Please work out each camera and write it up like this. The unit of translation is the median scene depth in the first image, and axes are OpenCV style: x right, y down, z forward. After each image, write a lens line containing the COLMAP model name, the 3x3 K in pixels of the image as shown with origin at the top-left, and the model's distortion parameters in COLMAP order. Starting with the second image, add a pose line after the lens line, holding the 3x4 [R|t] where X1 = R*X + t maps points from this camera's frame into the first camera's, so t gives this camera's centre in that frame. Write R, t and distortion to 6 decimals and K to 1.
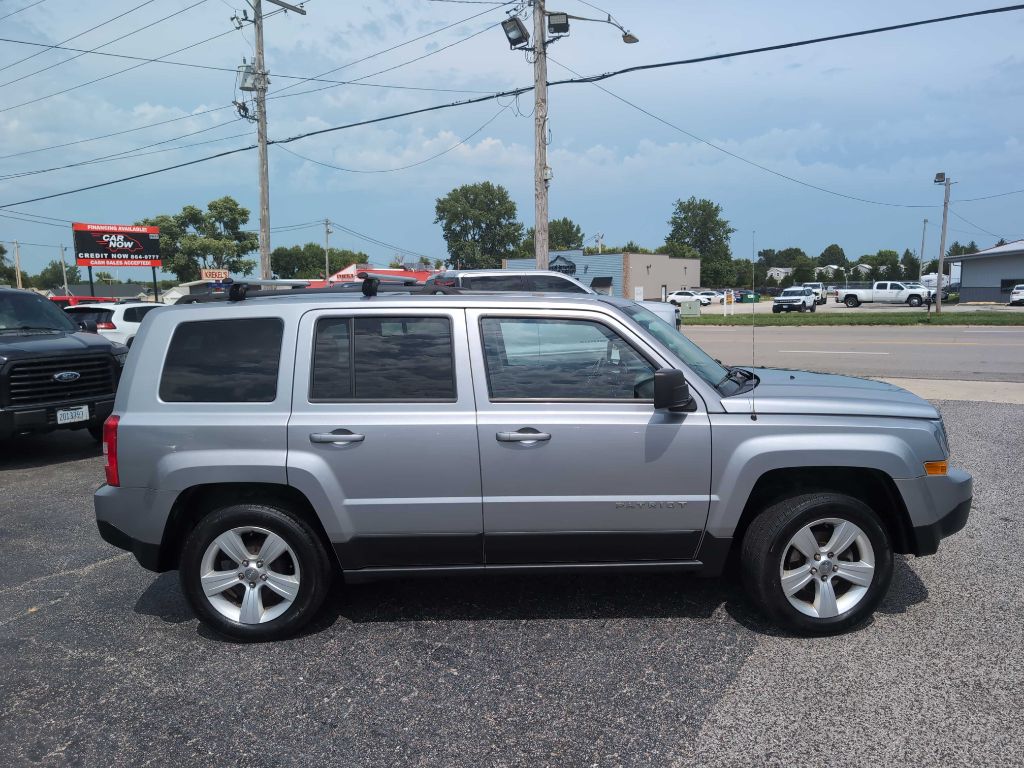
lens RADIAL K [[738.6, 0, 512.0], [0, 738.6, 384.0], [0, 0, 1]] dist [0.008643, -0.006990]
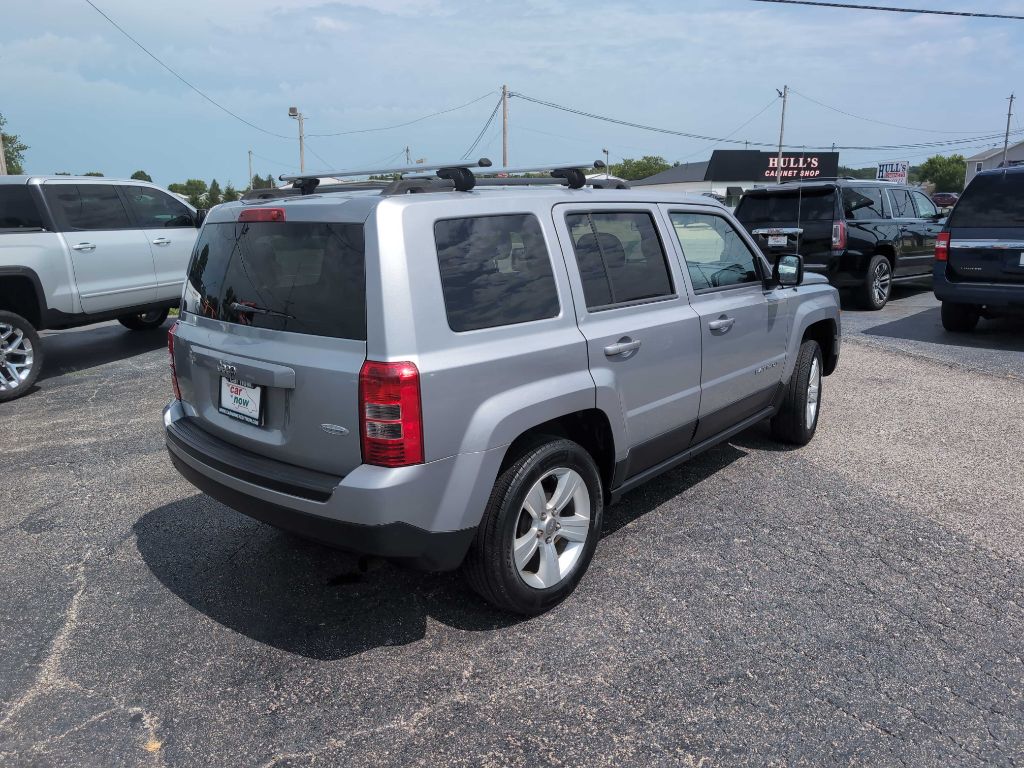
lens RADIAL K [[737.3, 0, 505.9], [0, 737.3, 384.1], [0, 0, 1]] dist [0.007710, -0.002607]
pose [[0.648077, -0.167168, 0.743001, -0.431014], [0.098362, 0.985813, 0.136003, -0.008228], [-0.755196, -0.015057, 0.655326, 0.220824]]
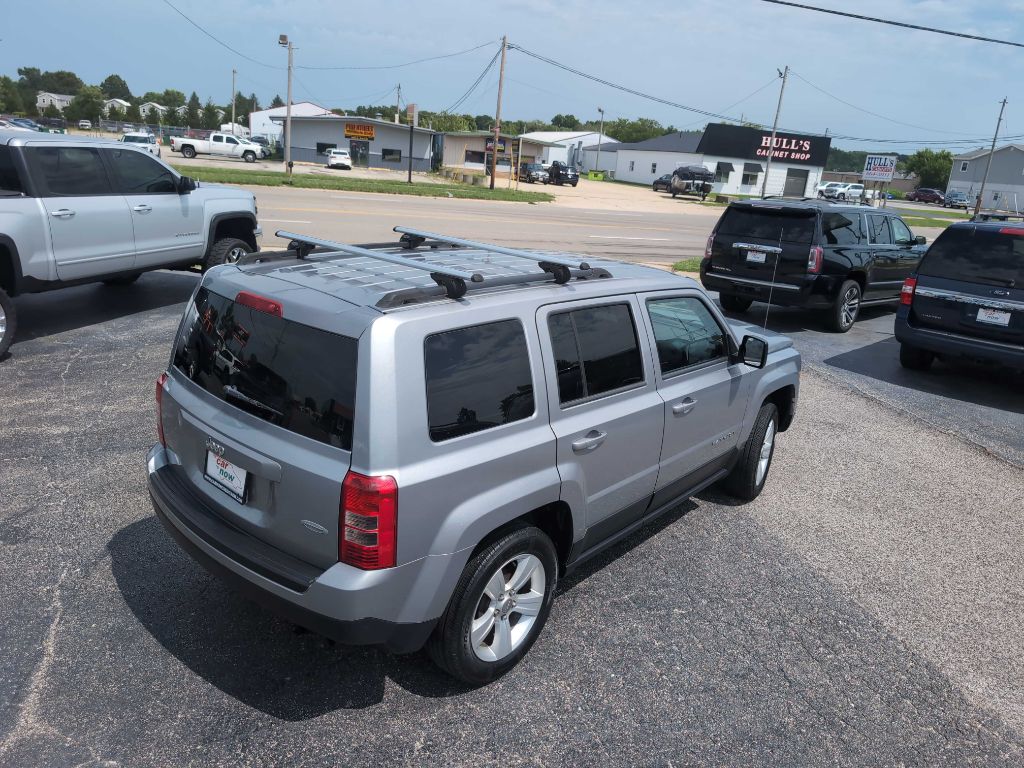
lens RADIAL K [[738.6, 0, 512.0], [0, 738.6, 384.0], [0, 0, 1]] dist [0.008643, -0.006990]
pose [[0.626814, -0.160146, 0.762533, -0.439459], [-0.000131, 0.978628, 0.205638, -0.085368], [-0.779169, -0.128997, 0.613397, 0.211753]]
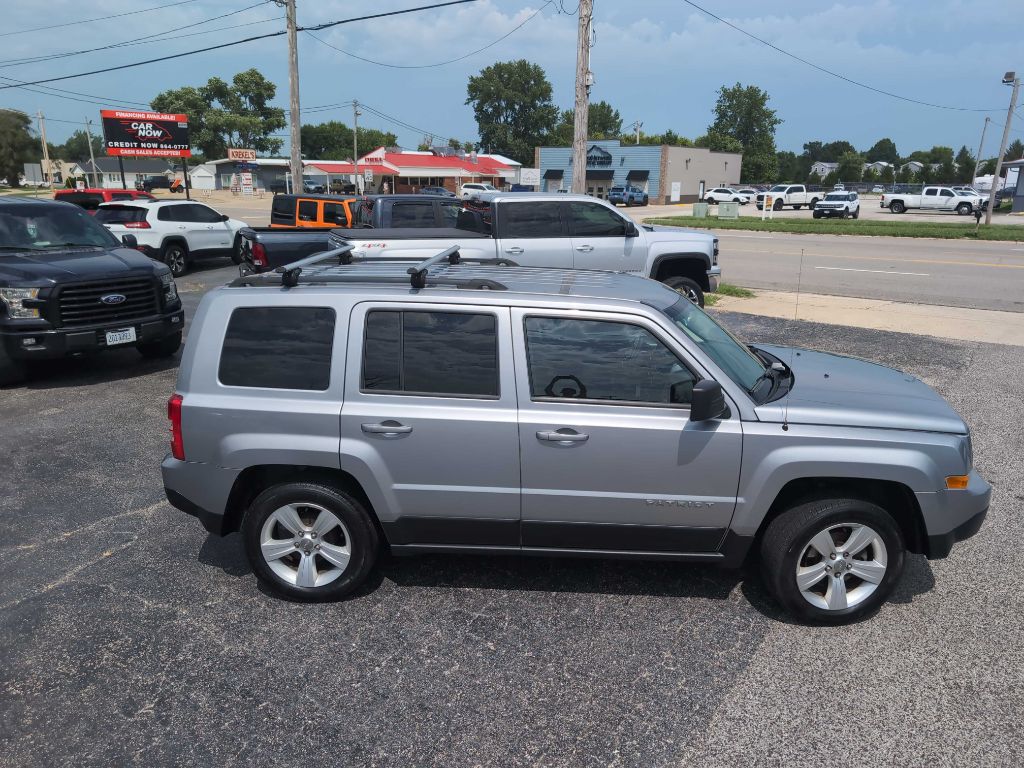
lens RADIAL K [[736.9, 0, 513.2], [0, 736.9, 389.8], [0, 0, 1]] dist [0.007345, -0.003908]
pose [[0.998750, 0.040200, -0.029692, -0.010953], [-0.035079, 0.987067, 0.156424, -0.065641], [0.035596, -0.155187, 0.987244, -0.012331]]
